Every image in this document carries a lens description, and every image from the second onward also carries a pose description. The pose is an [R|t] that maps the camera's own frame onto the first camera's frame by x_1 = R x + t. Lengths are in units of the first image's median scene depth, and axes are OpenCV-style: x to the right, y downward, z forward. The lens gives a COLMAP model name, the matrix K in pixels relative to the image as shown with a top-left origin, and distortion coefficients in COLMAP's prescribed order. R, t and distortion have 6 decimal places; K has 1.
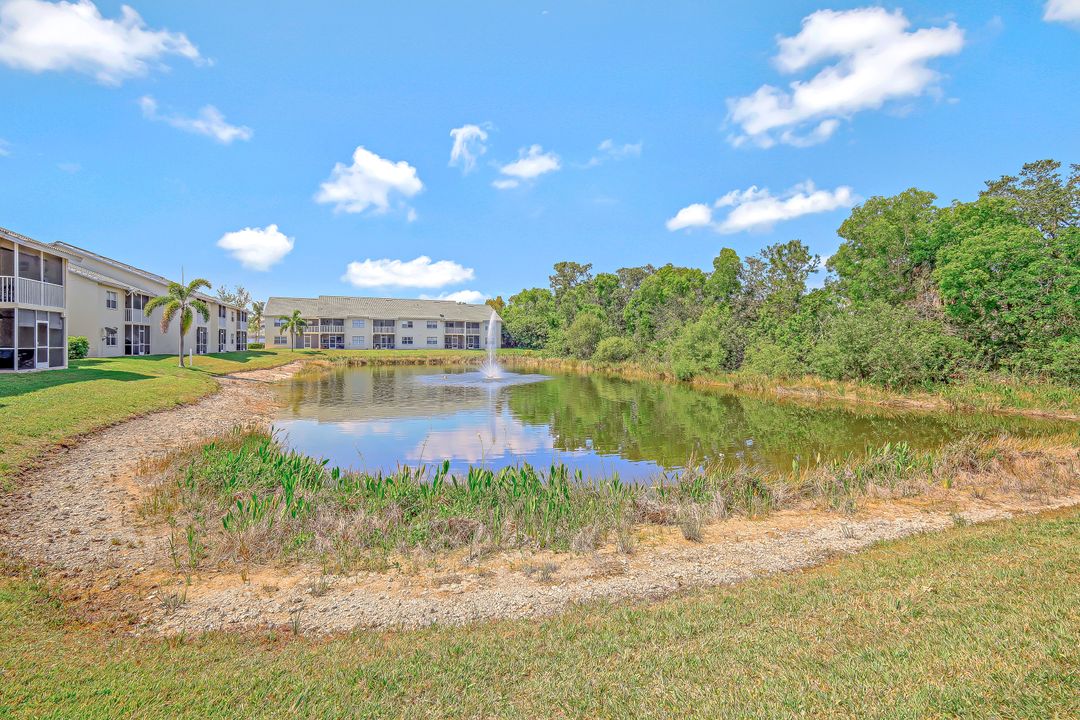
lens RADIAL K [[473.5, 0, 548.9], [0, 473.5, 342.2], [0, 0, 1]] dist [0.002739, -0.000393]
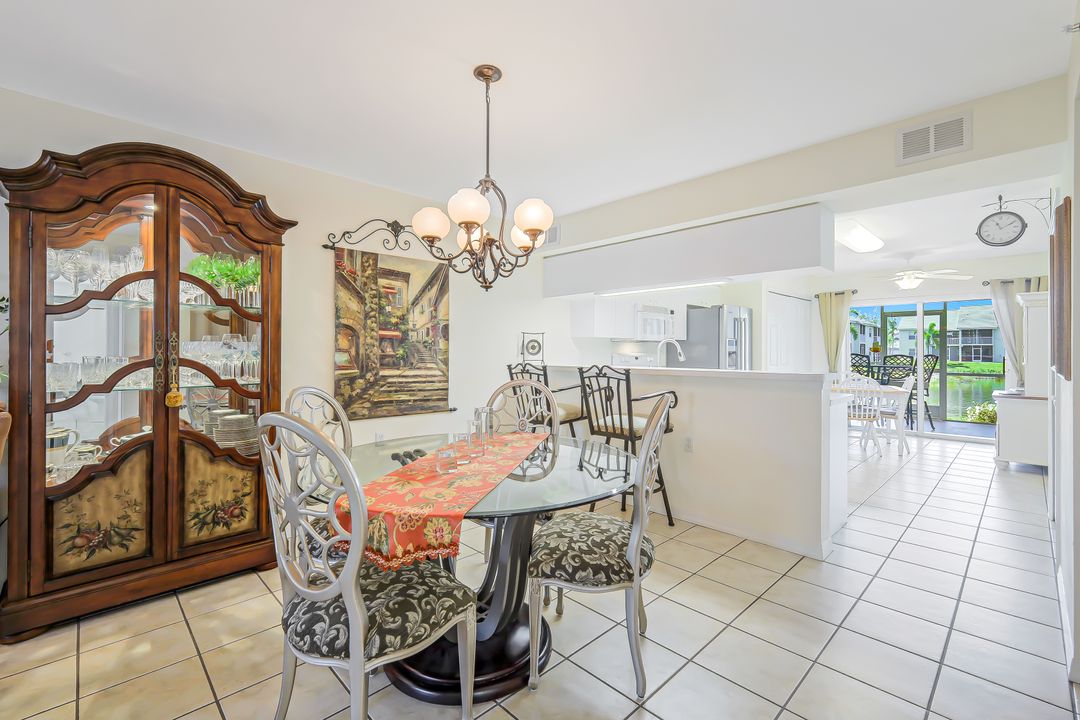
lens RADIAL K [[473.5, 0, 542.7], [0, 473.5, 351.9], [0, 0, 1]] dist [0.002739, -0.000393]
pose [[0.380516, -0.004307, -0.924764, 0.246591], [0.000545, 0.999990, -0.004433, -0.004555], [0.924774, 0.001182, 0.380515, -0.444429]]
